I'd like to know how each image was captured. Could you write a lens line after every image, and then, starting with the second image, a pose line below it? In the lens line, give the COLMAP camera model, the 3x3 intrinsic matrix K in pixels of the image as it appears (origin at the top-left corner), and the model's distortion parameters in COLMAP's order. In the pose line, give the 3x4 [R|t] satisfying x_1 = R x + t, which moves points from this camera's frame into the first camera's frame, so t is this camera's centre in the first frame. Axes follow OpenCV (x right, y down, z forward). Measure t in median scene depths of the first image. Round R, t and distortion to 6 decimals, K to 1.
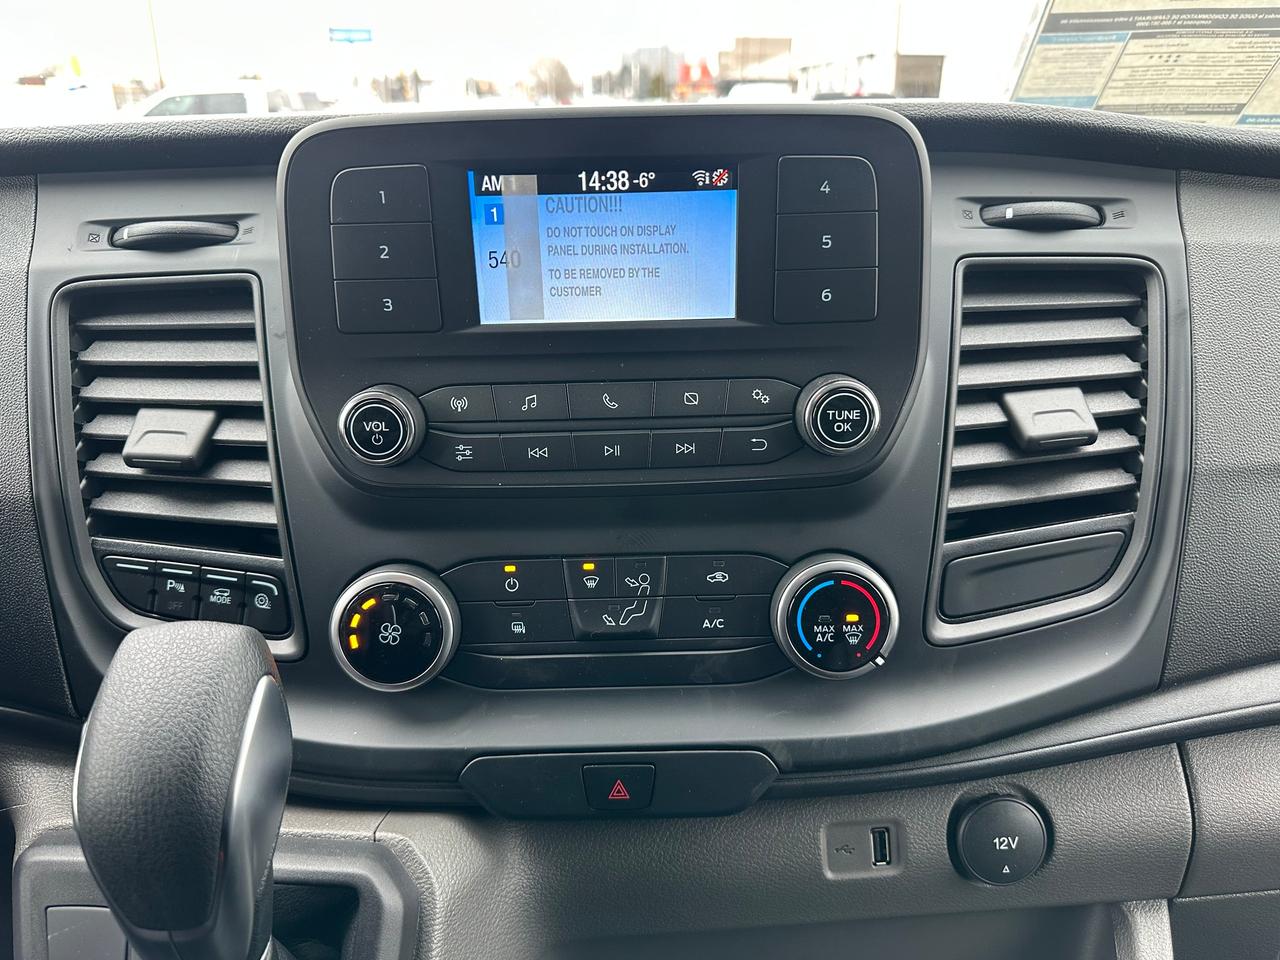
lens RADIAL K [[899.7, 0, 640.0], [0, 899.7, 480.0], [0, 0, 1]] dist [0.073500, -0.130522]
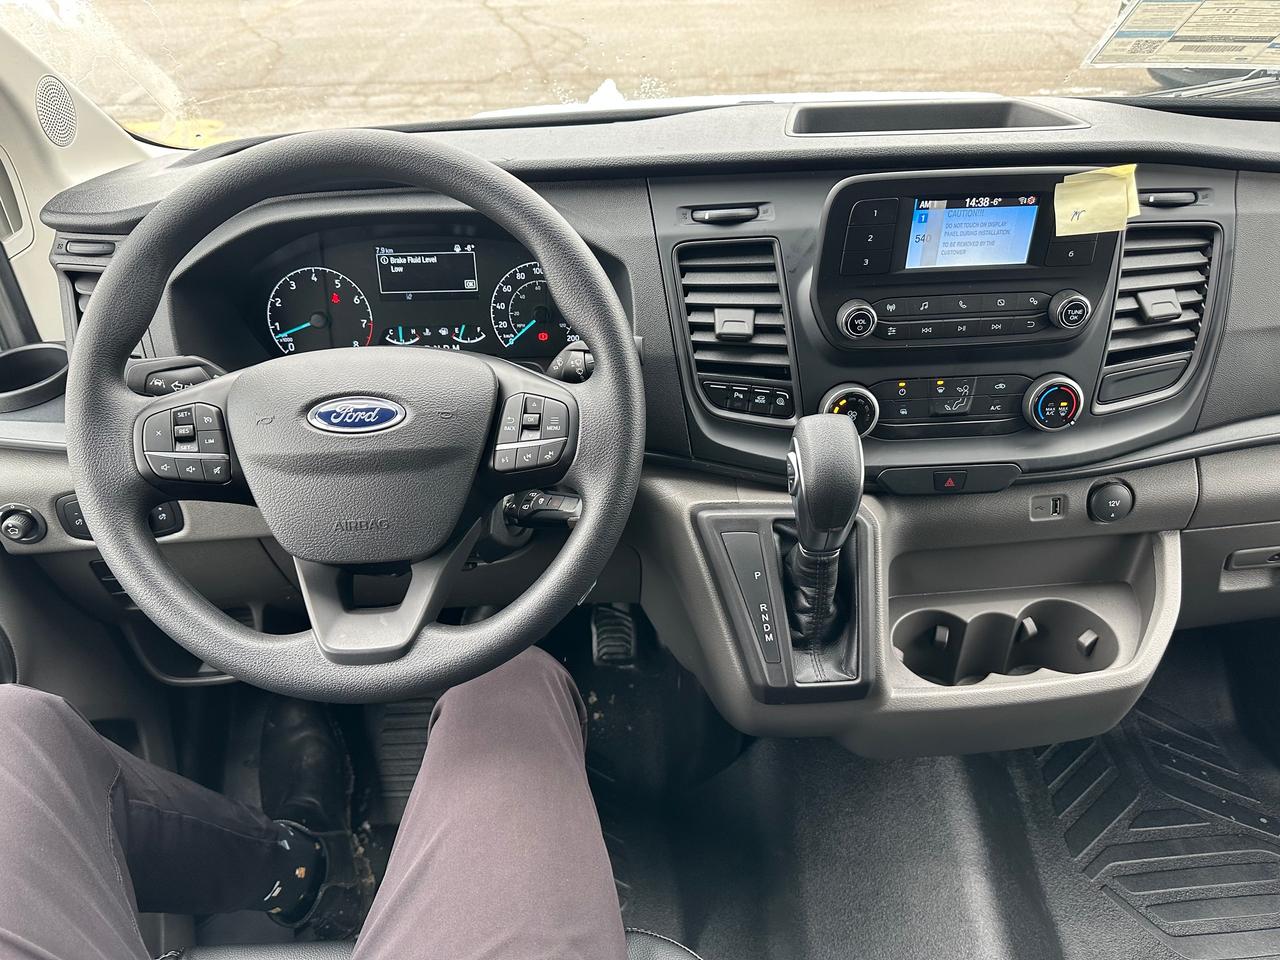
lens RADIAL K [[883.6, 0, 641.7], [0, 883.6, 500.2], [0, 0, 1]] dist [0.046325, -0.065399]
pose [[0.999219, -0.023517, 0.031757, -0.806939], [0.014175, 0.963459, 0.267481, -0.200872], [-0.036887, -0.266822, 0.963040, -1.034972]]
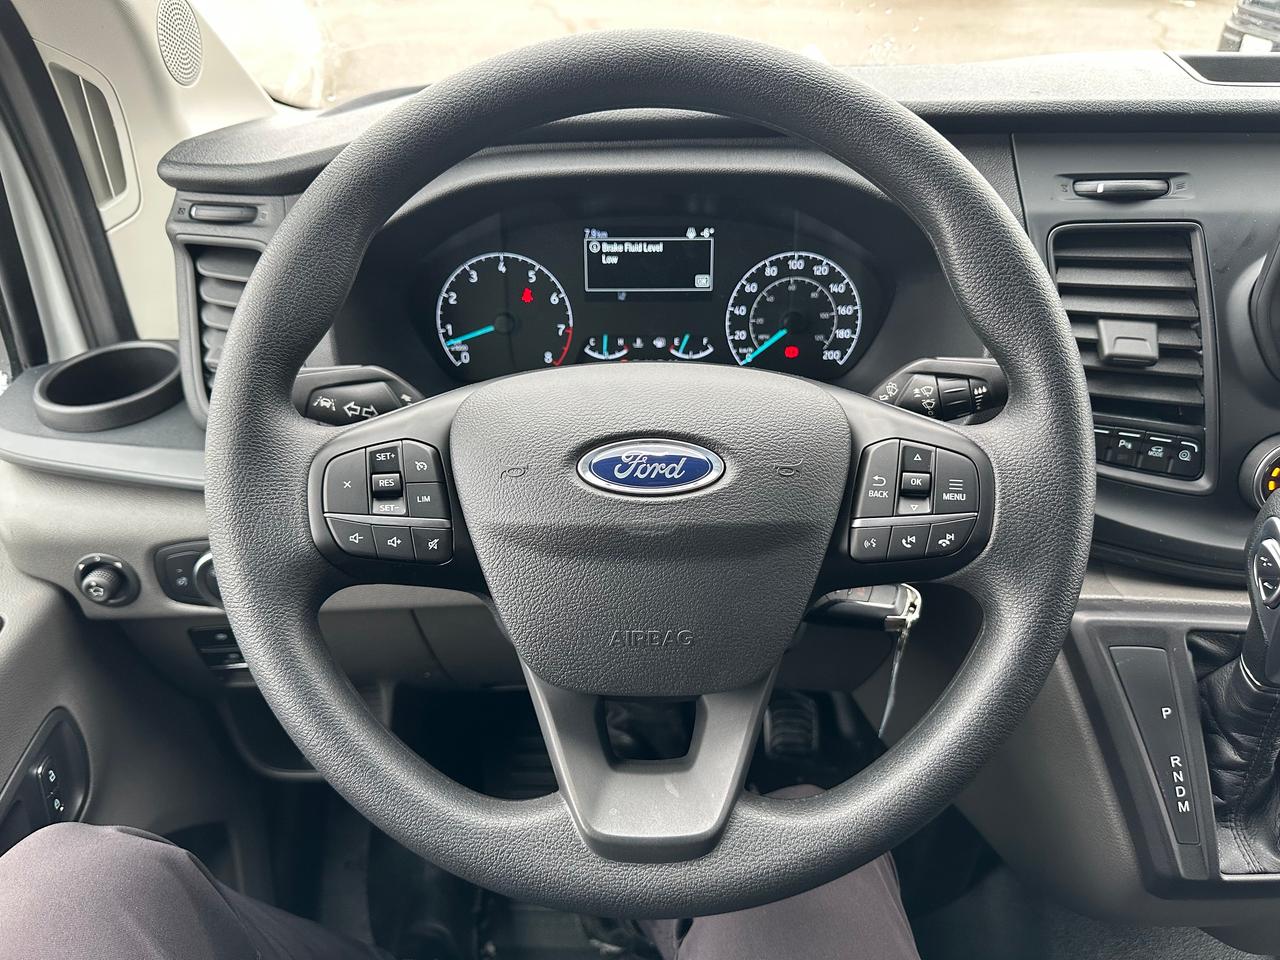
lens RADIAL K [[899.7, 0, 640.0], [0, 899.7, 480.0], [0, 0, 1]] dist [0.073500, -0.130522]
pose [[0.999855, 0.013592, -0.010284, -1.275823], [-0.010912, 0.973975, 0.226393, -0.150263], [0.013093, -0.226248, 0.973982, -0.449994]]
